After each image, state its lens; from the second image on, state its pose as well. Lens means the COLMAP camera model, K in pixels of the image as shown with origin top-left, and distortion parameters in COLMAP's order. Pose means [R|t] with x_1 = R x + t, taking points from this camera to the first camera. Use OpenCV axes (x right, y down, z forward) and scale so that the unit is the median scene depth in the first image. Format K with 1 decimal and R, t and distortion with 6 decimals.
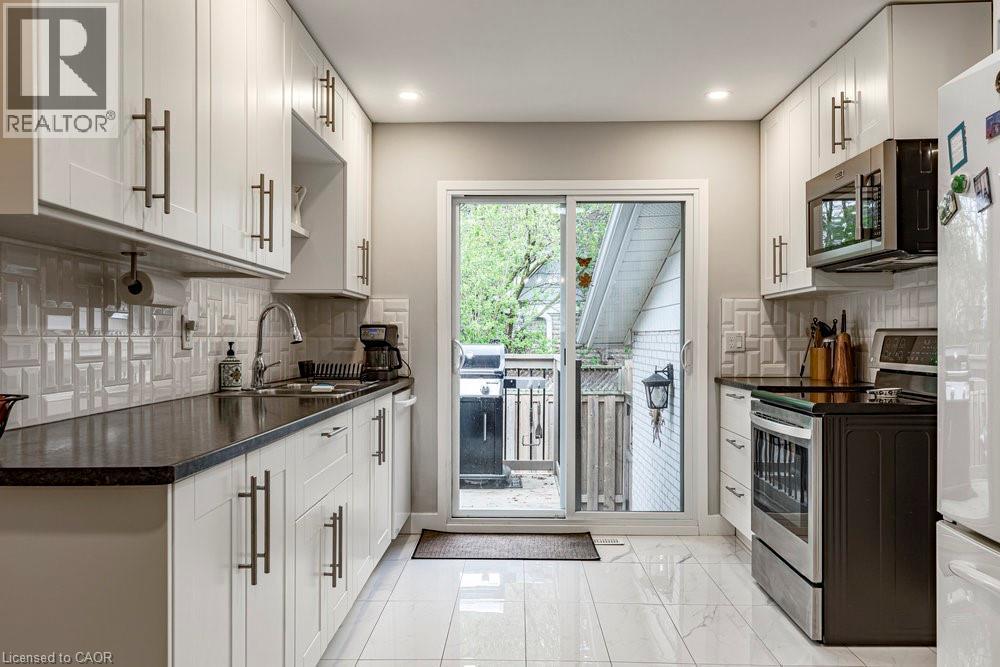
lens RADIAL K [[751.3, 0, 500.0], [0, 751.3, 333.5], [0, 0, 1]] dist [0.002286, 0.000879]
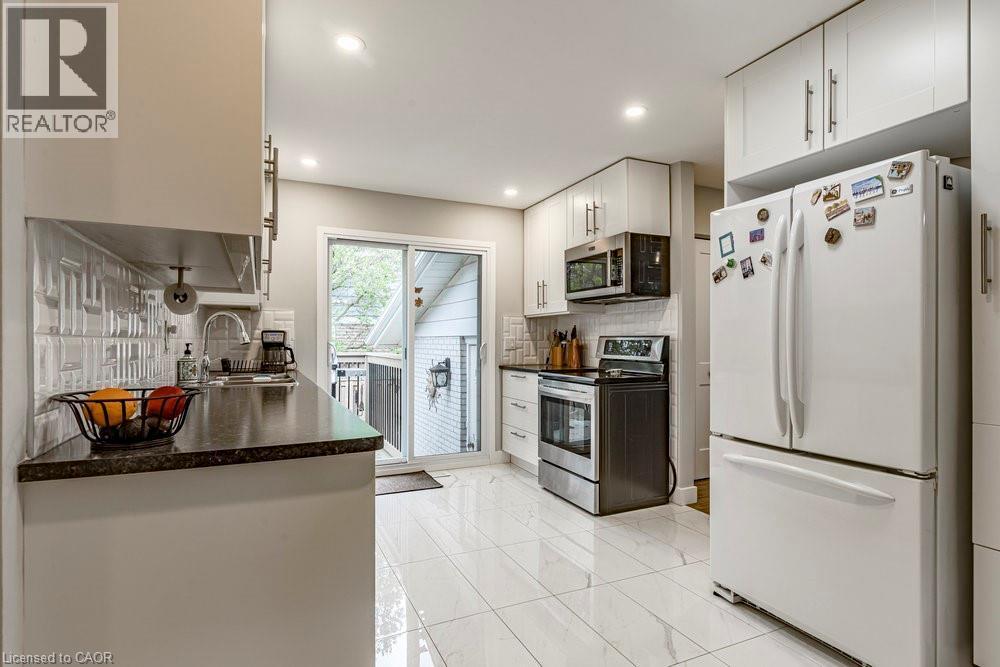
lens RADIAL K [[502.6, 0, 500.0], [0, 502.6, 333.5], [0, 0, 1]] dist [0.001088, 0.000222]
pose [[0.894509, 0.009064, 0.446957, -0.215029], [-0.004725, 0.999930, -0.010824, 0.001532], [-0.447024, 0.007570, 0.894490, 0.036455]]
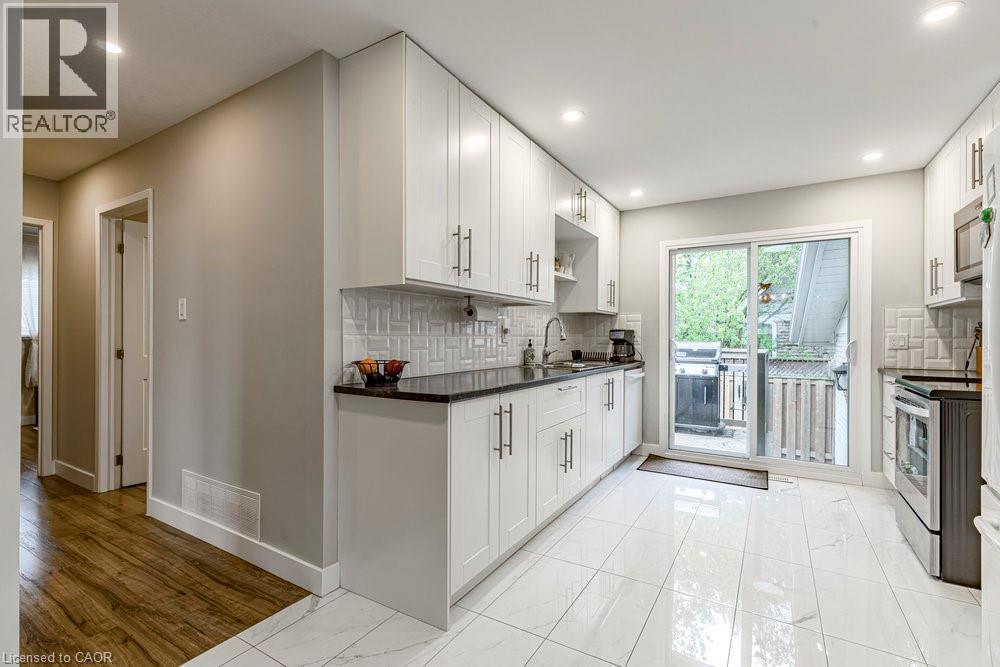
lens RADIAL K [[450.9, 0, 500.0], [0, 450.9, 333.5], [0, 0, 1]] dist [0.001102, 0.000031]
pose [[0.866405, -0.001233, -0.499341, 0.116720], [-0.000511, 0.999994, -0.003356, 0.000260], [0.499342, 0.003162, 0.866399, -0.023052]]
